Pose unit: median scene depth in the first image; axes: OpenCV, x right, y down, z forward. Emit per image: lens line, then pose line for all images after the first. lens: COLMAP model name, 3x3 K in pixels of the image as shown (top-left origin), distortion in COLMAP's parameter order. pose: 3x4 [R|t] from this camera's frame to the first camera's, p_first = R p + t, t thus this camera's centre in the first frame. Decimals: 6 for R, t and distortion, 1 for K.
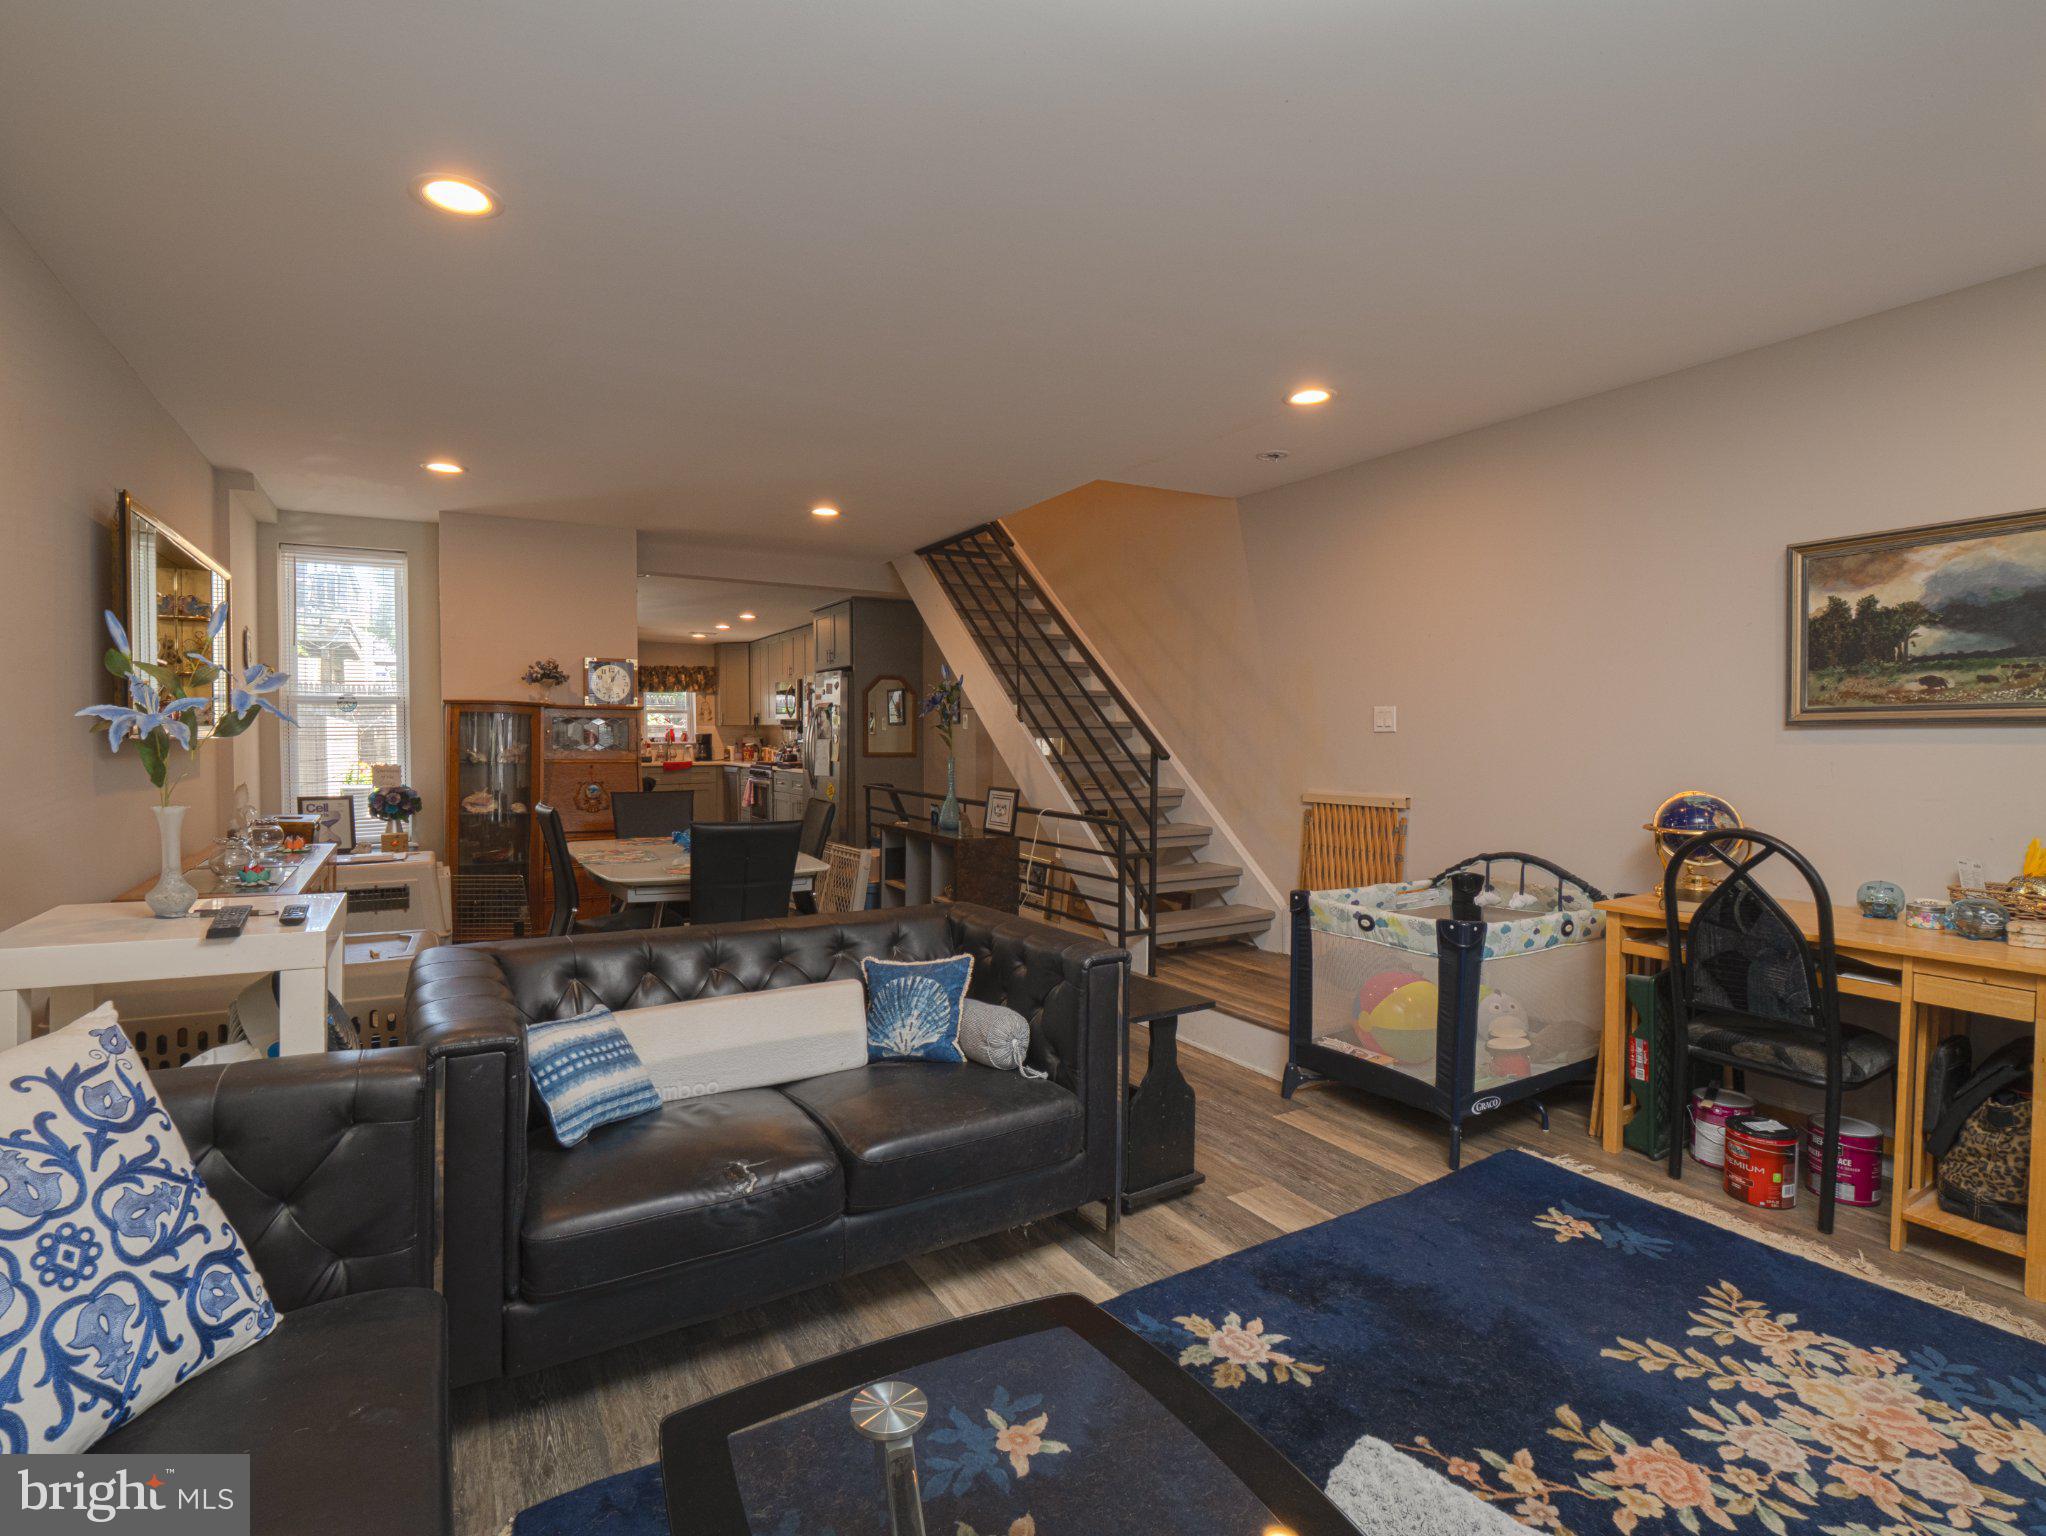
lens RADIAL K [[988.4, 0, 1020.3], [0, 988.4, 757.0], [0, 0, 1]] dist [-0.009151, 0.002345]
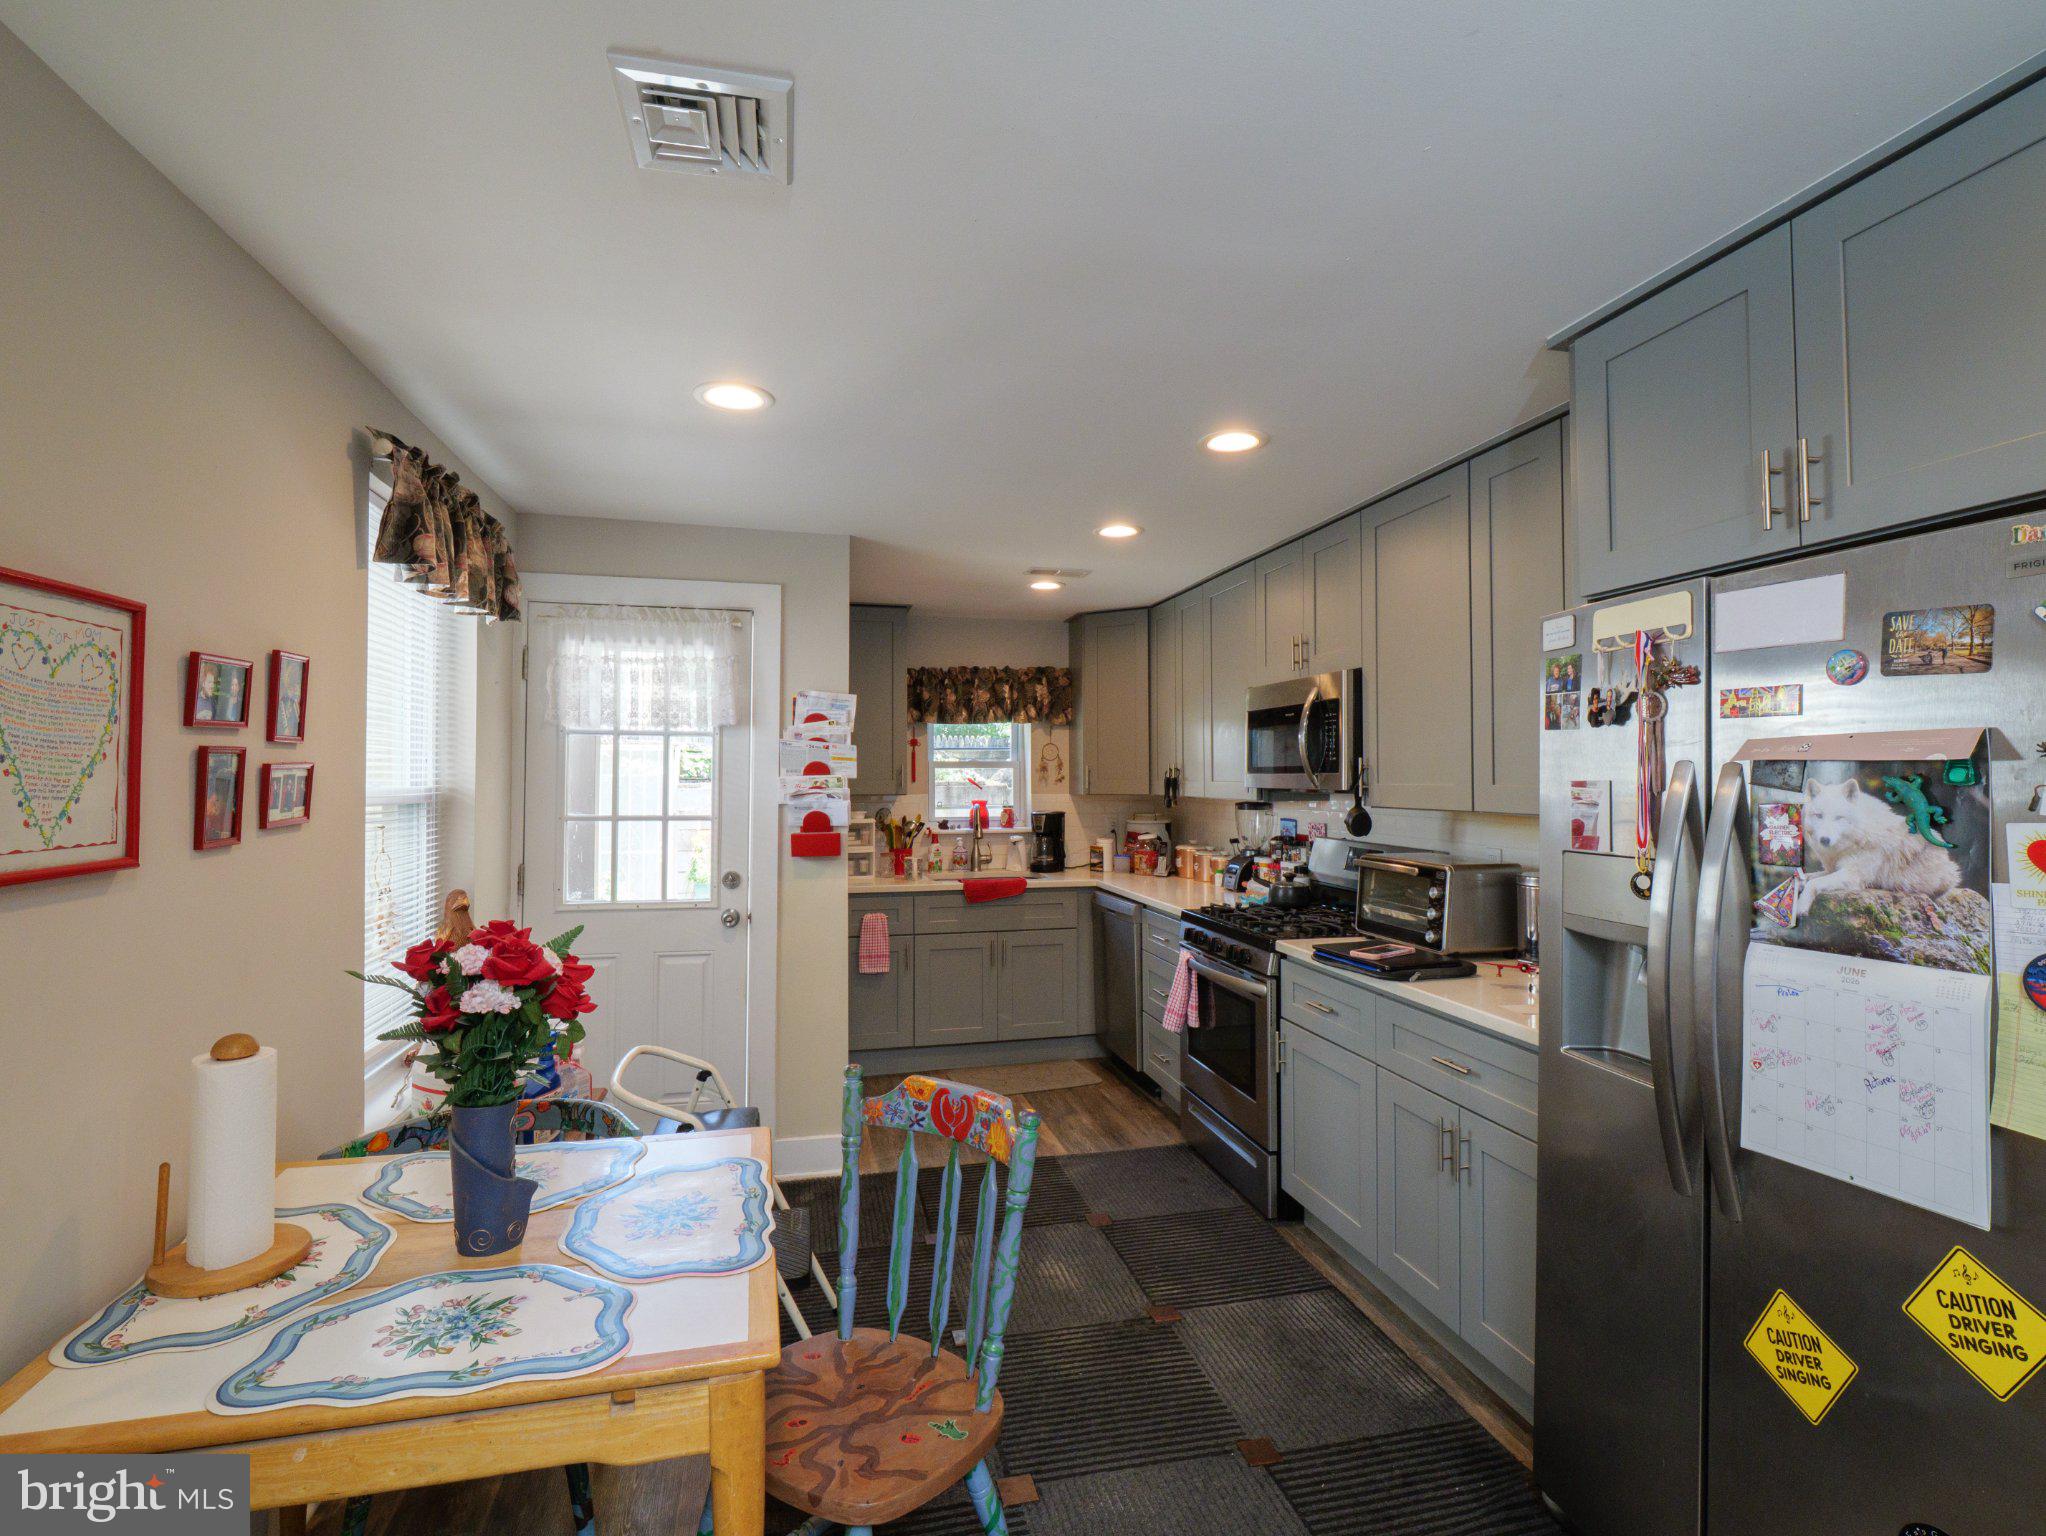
lens RADIAL K [[988.4, 0, 1024.8], [0, 988.4, 758.1], [0, 0, 1]] dist [-0.009151, 0.002345]
pose [[0.955711, -0.004402, -0.294274, -0.287546], [-0.007880, 0.999147, -0.040541, -0.044083], [0.294201, 0.041064, 0.954861, 0.818544]]
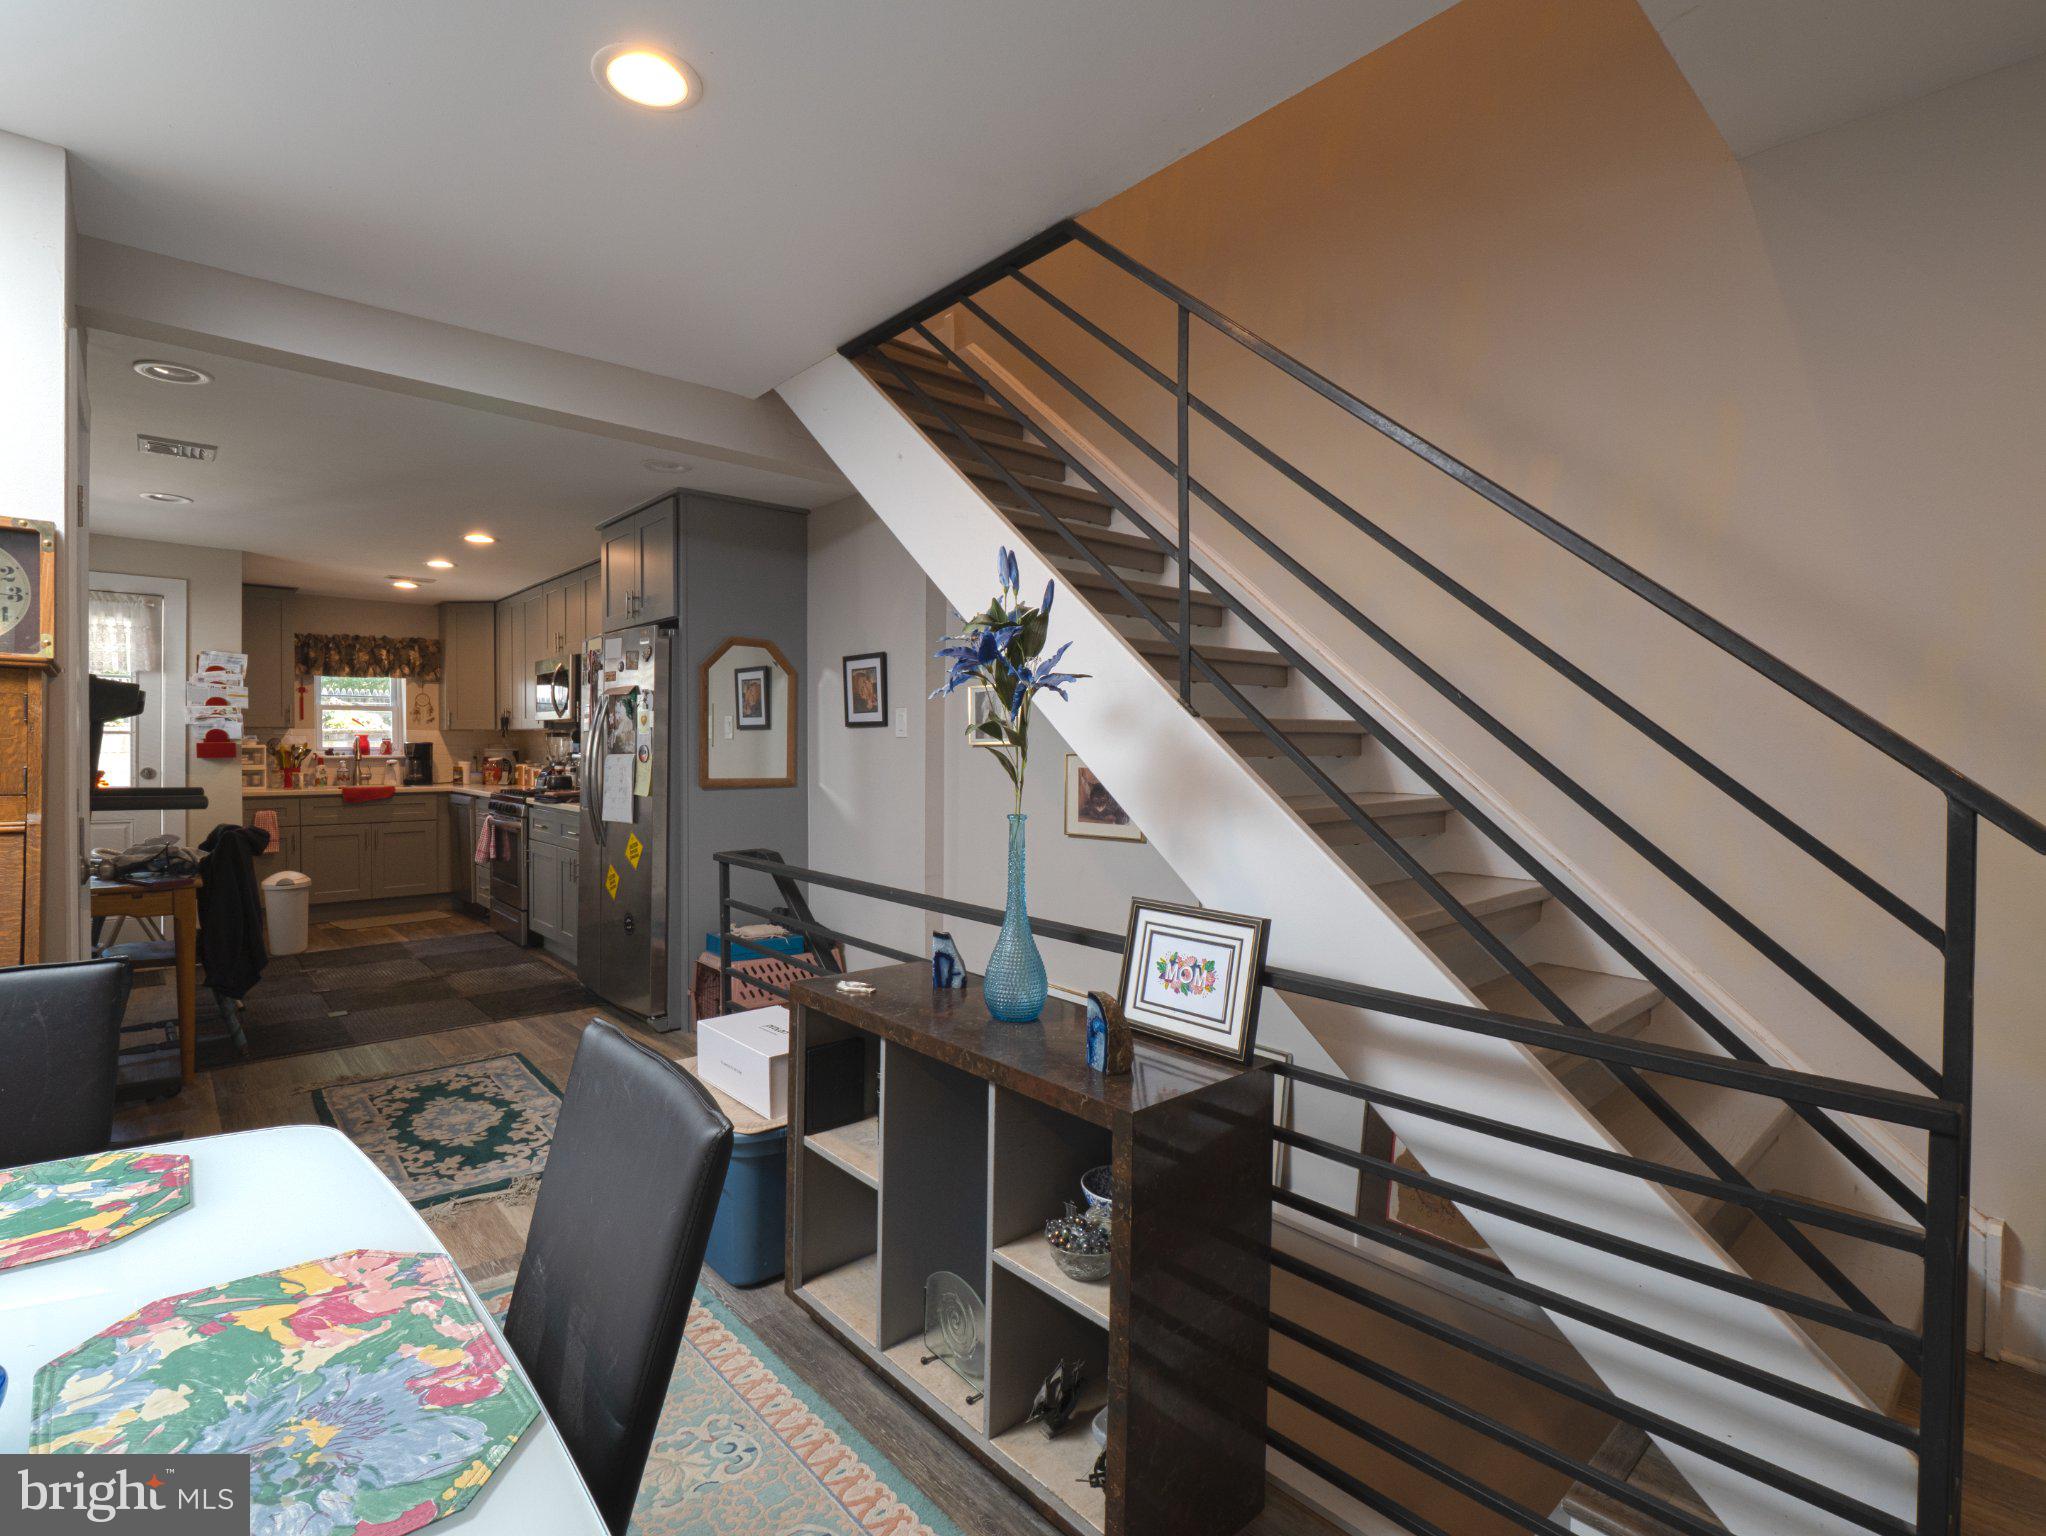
lens RADIAL K [[988.4, 0, 1009.2], [0, 988.4, 761.4], [0, 0, 1]] dist [-0.009151, 0.002345]
pose [[0.982000, 0.003485, 0.188849, -0.093898], [-0.002115, 0.999970, -0.007454, -0.010755], [-0.188870, 0.006920, 0.981978, 0.437008]]
